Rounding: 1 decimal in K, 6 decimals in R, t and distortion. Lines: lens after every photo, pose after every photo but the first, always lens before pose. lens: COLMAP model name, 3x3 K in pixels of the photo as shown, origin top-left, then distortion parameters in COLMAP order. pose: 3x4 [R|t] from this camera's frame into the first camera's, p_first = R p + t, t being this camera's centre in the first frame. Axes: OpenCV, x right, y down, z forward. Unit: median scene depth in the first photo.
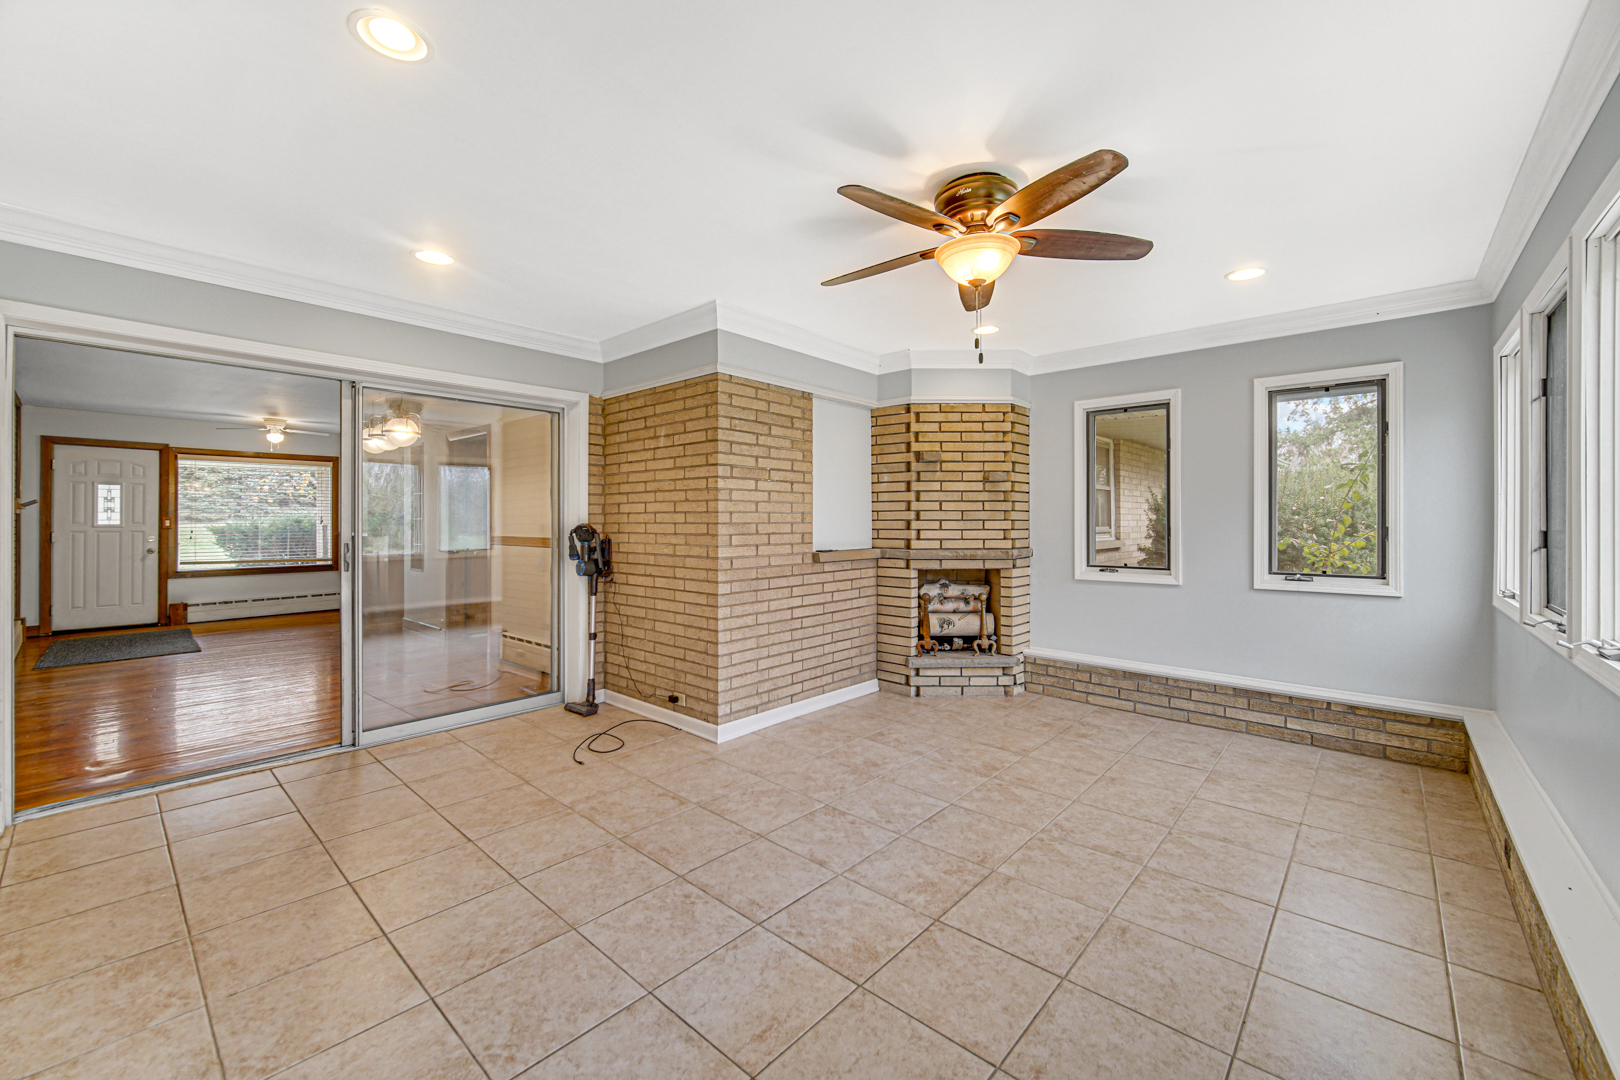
lens RADIAL K [[645.7, 0, 809.3], [0, 645.7, 523.9], [0, 0, 1]] dist [-0.001593, 0.000189]
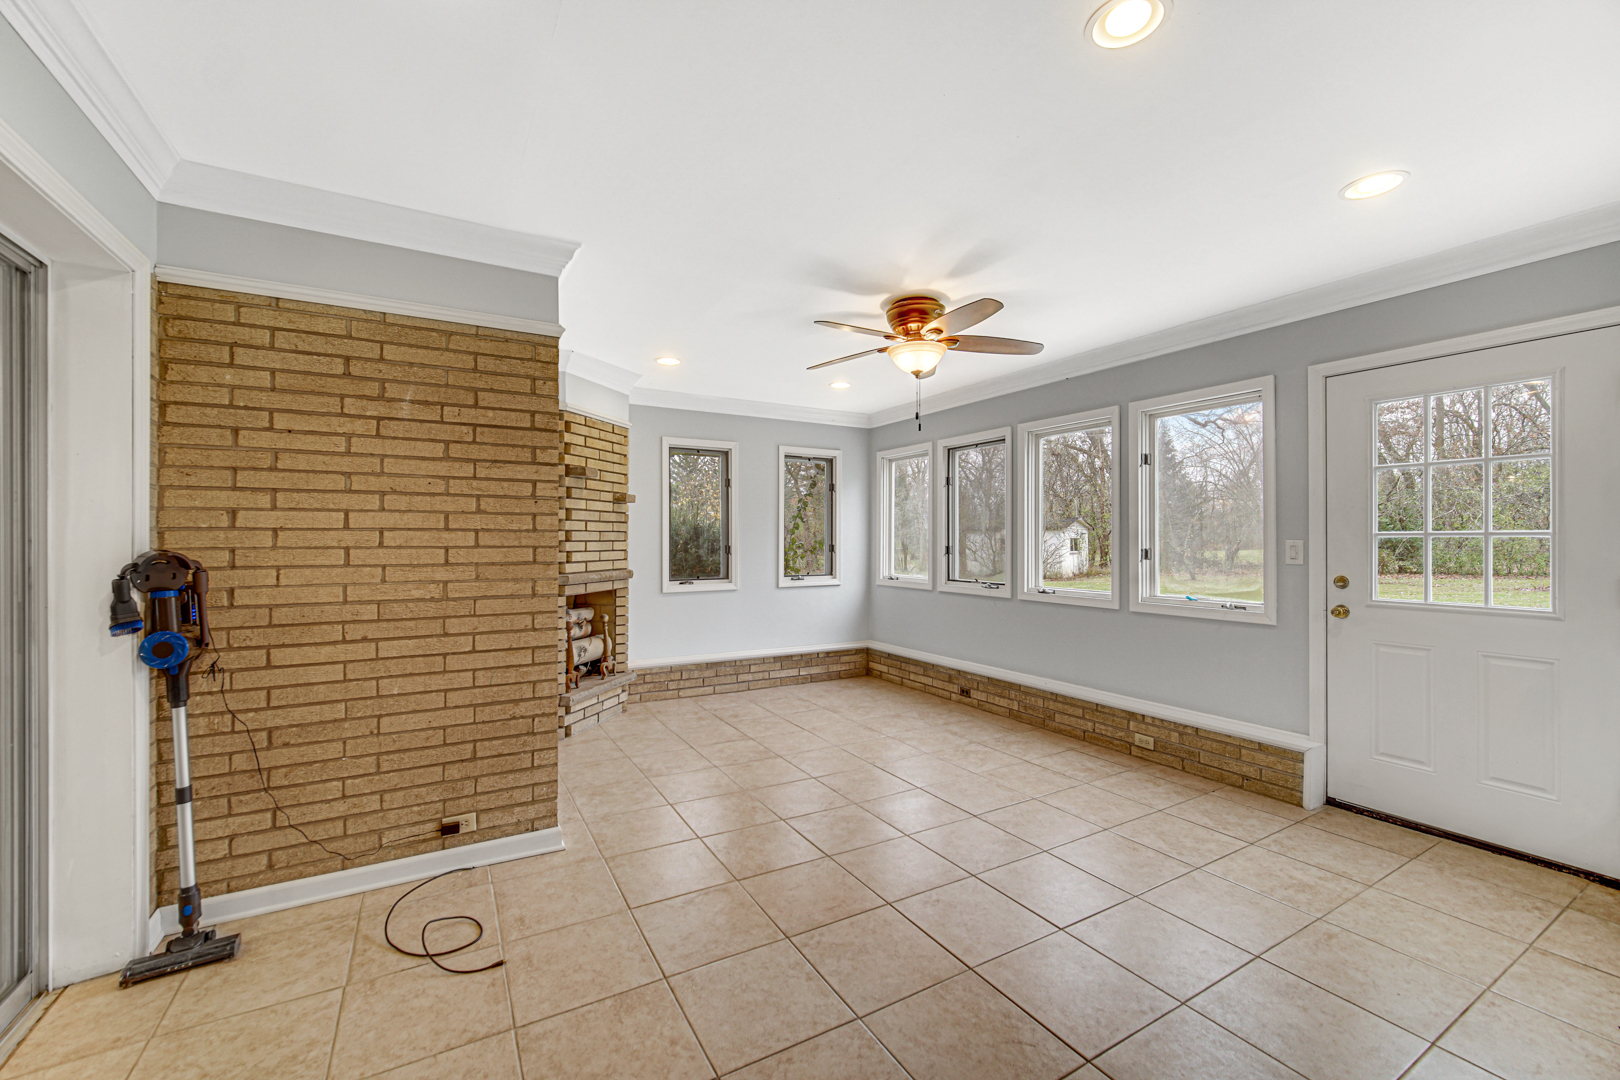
lens RADIAL K [[645.7, 0, 808.8], [0, 645.7, 542.4], [0, 0, 1]] dist [-0.001593, 0.000189]
pose [[0.316129, -0.004034, 0.948708, -0.668005], [0.003356, 0.999989, 0.003133, -0.006337], [-0.948710, 0.002194, 0.316139, 0.455604]]
